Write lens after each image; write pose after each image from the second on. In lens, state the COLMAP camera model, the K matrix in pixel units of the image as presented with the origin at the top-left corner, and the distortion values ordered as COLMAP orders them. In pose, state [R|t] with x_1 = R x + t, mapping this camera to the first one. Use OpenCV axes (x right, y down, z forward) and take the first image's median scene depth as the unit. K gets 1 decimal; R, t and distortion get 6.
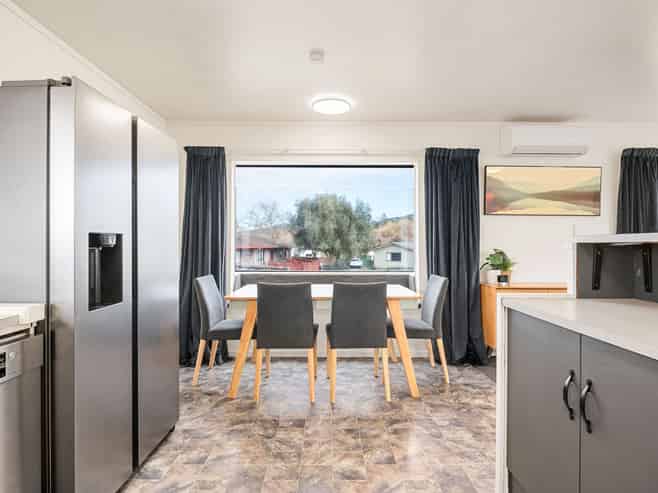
lens RADIAL K [[354.1, 0, 329.0], [0, 354.1, 246.5], [0, 0, 1]] dist [-0.000886, -0.000244]
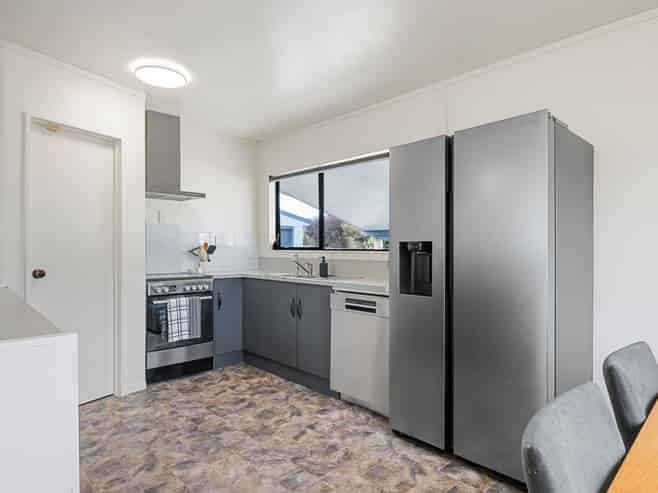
lens RADIAL K [[401.5, 0, 329.0], [0, 401.5, 246.5], [0, 0, 1]] dist [0.001397, -0.000079]
pose [[-0.717251, -0.001366, -0.696813, 0.469111], [-0.004429, 0.999987, 0.002598, -0.019126], [0.696801, 0.004950, -0.717248, 1.697719]]
